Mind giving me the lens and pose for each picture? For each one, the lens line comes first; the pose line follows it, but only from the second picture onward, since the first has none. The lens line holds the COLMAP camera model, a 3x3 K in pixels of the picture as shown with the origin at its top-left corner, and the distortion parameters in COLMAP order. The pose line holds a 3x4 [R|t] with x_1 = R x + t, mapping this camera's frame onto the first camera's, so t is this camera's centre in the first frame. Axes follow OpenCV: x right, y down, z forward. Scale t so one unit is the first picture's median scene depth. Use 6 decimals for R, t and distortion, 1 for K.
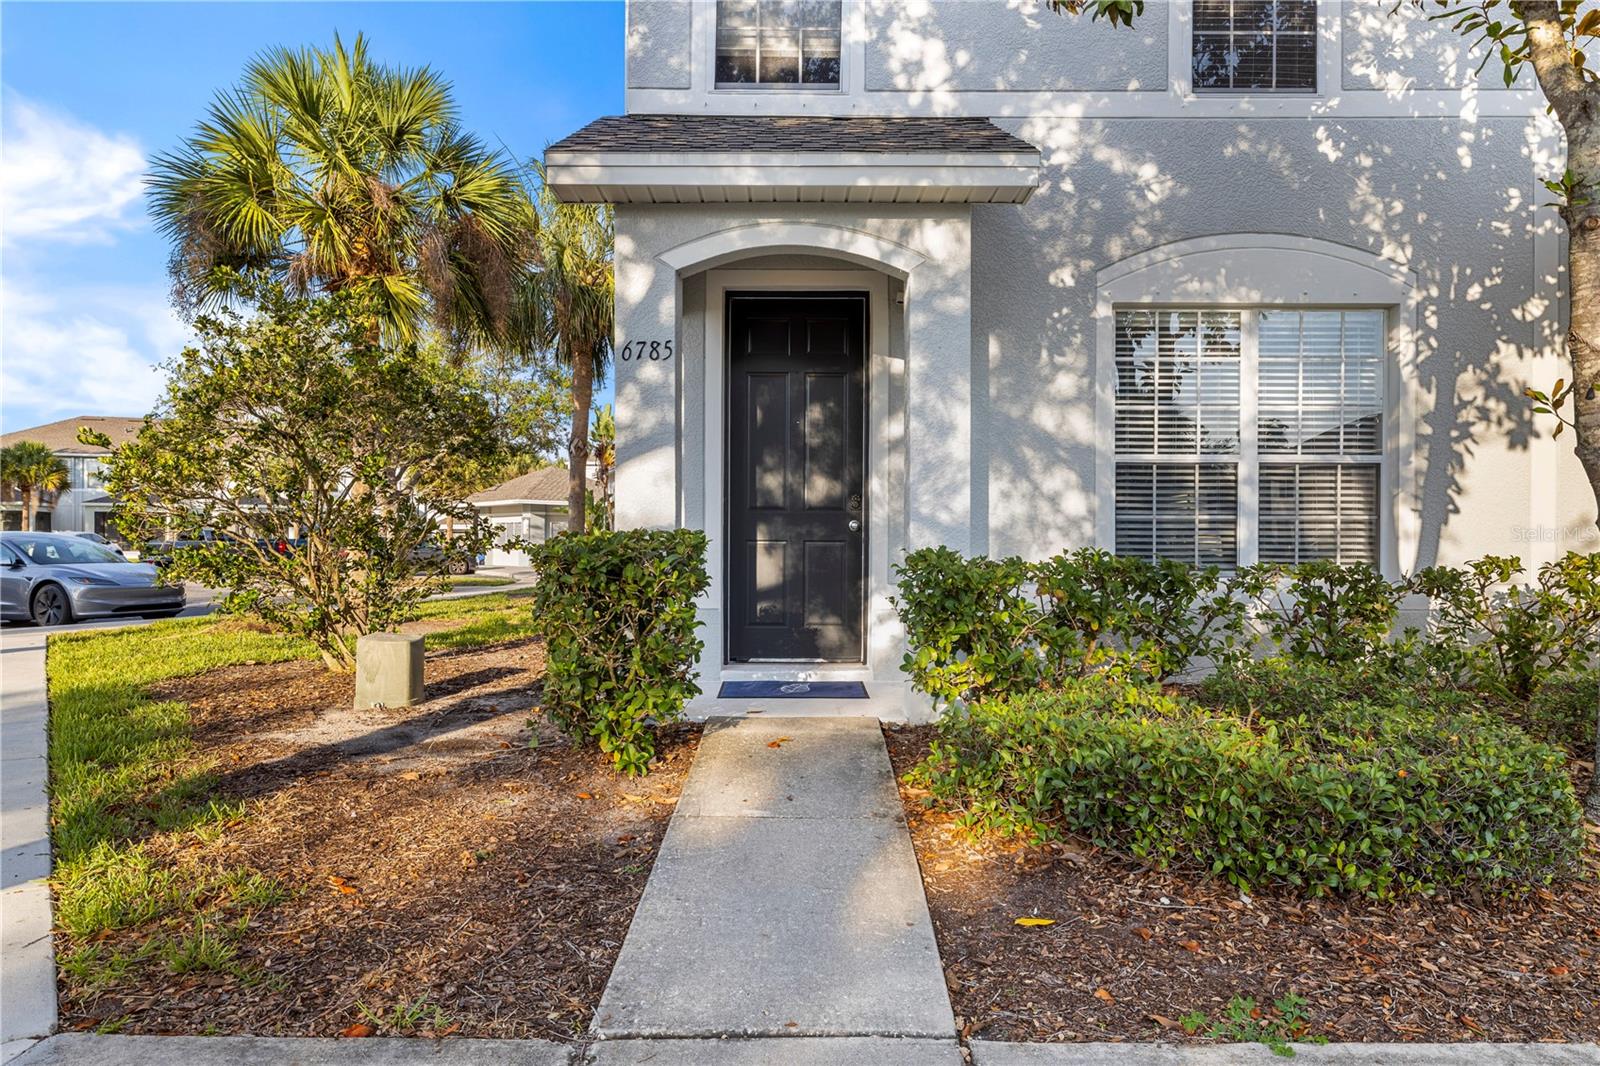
lens RADIAL K [[1044.0, 0, 799.6], [0, 1044.0, 540.9], [0, 0, 1]] dist [0.005161, -0.000918]
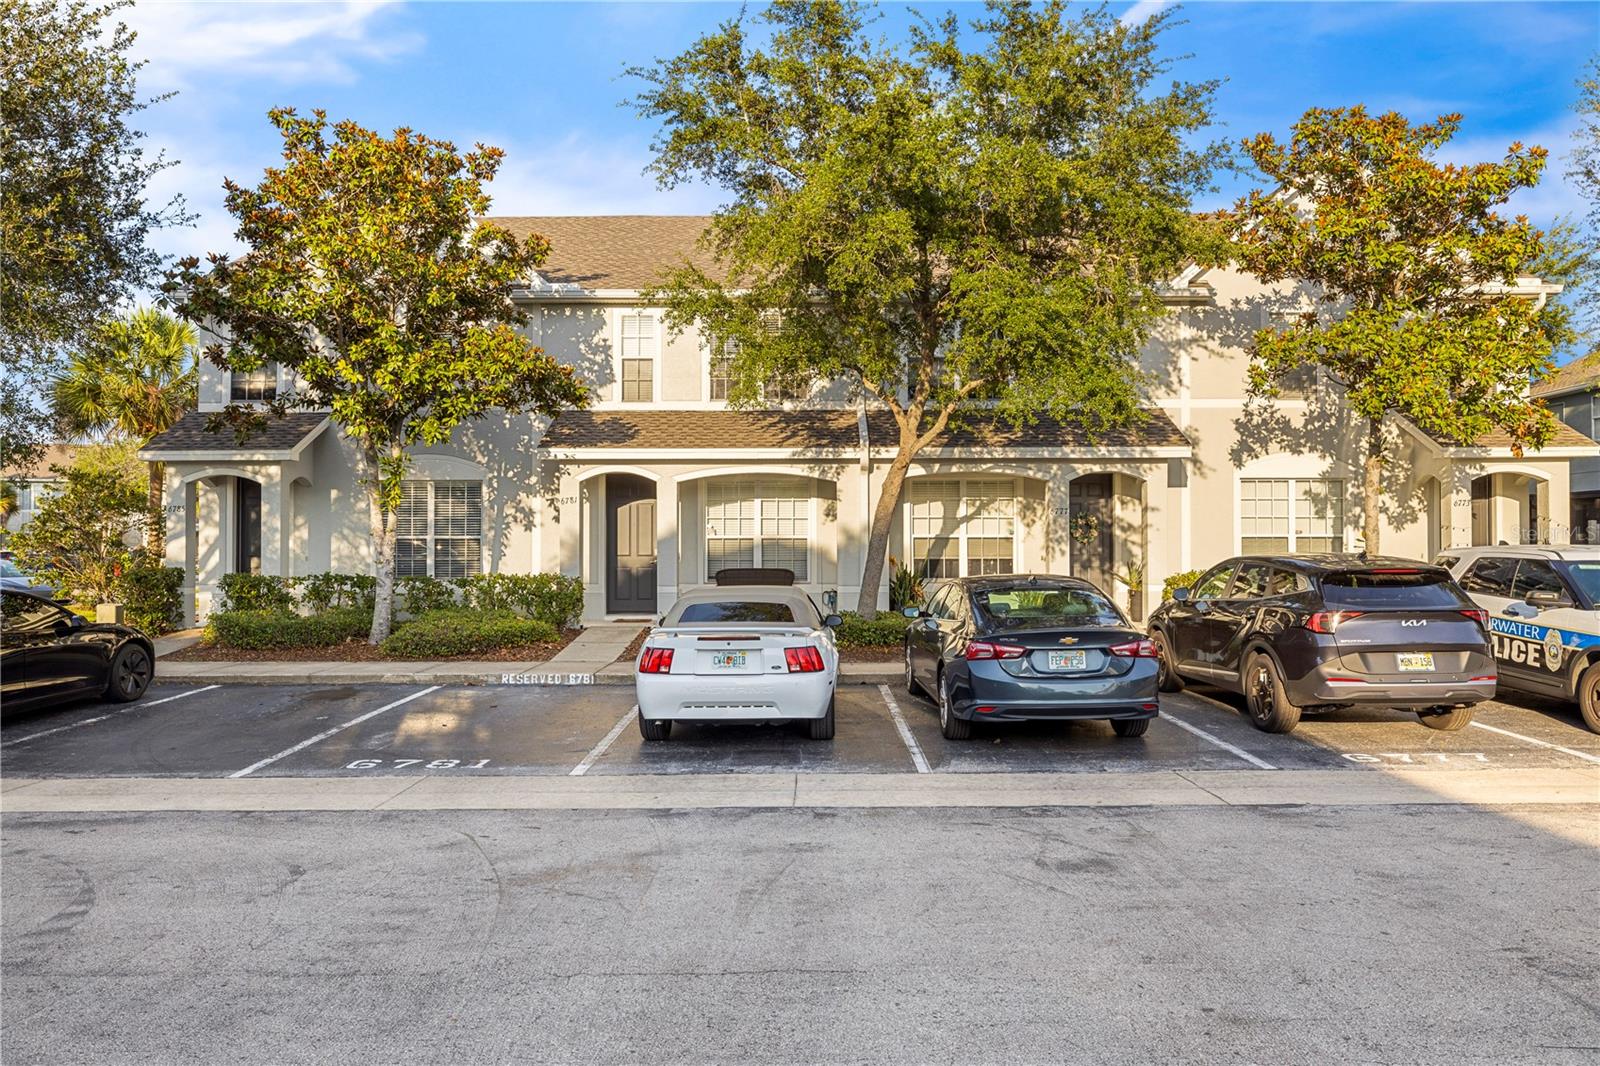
lens RADIAL K [[1107.5, 0, 805.0], [0, 1107.5, 526.3], [0, 0, 1]] dist [-0.002952, -0.000758]
pose [[0.999938, -0.010549, 0.003621, 1.397921], [0.010599, 0.999844, -0.014126, -0.053090], [-0.003471, 0.014163, 0.999894, -1.875233]]
